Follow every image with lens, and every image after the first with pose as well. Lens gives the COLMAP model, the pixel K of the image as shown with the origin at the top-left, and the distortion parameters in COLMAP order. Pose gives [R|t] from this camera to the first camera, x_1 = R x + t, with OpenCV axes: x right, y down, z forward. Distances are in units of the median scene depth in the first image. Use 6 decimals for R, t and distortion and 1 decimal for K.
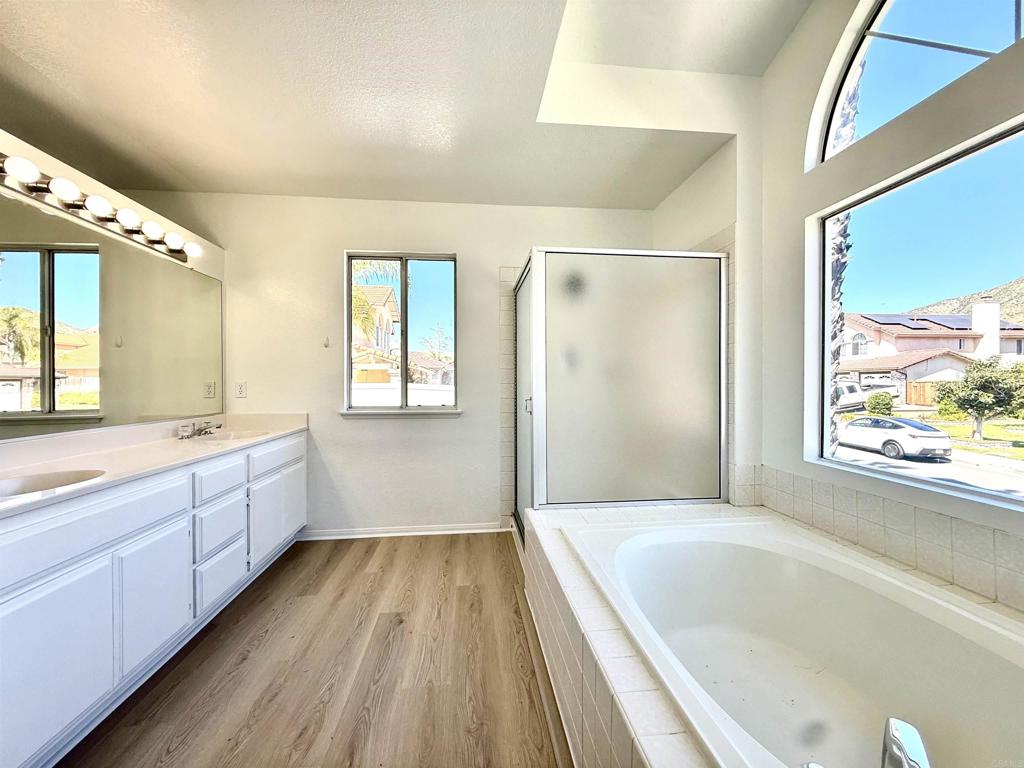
lens RADIAL K [[408.7, 0, 509.0], [0, 408.7, 383.8], [0, 0, 1]] dist [0.001296, 0.000907]
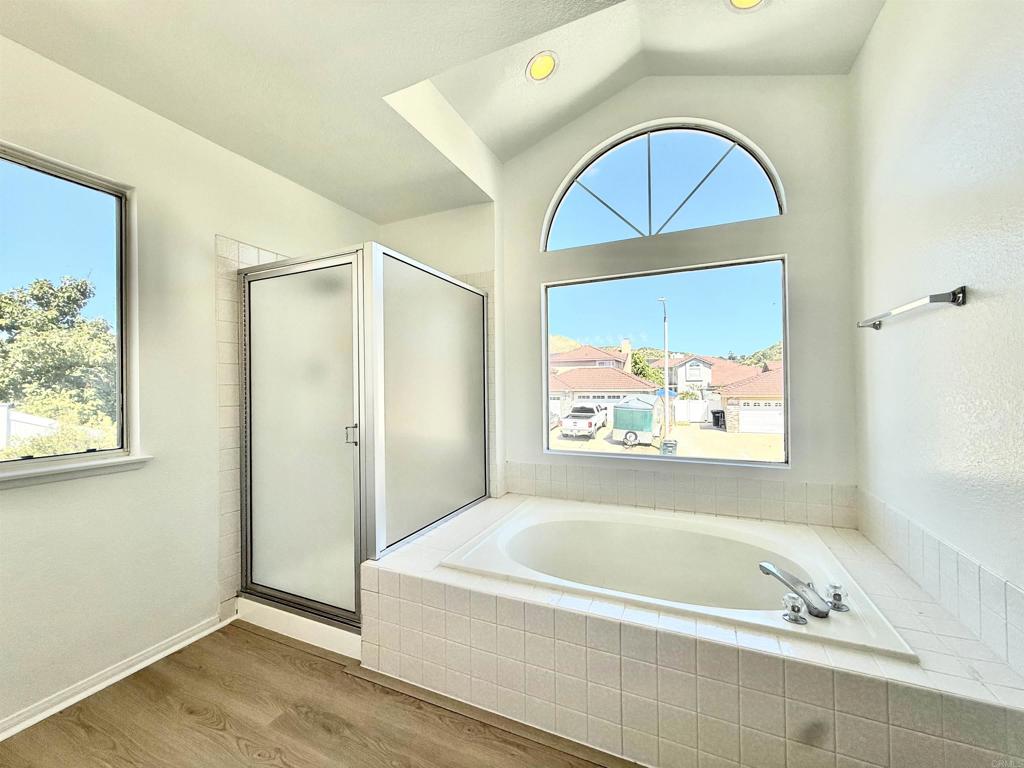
lens RADIAL K [[408.7, 0, 512.6], [0, 408.7, 383.4], [0, 0, 1]] dist [0.001296, 0.000907]
pose [[0.499303, 0.001386, 0.866426, -0.401829], [0.009972, 0.999923, -0.007346, -0.032469], [-0.866370, 0.012308, 0.499251, 0.268132]]
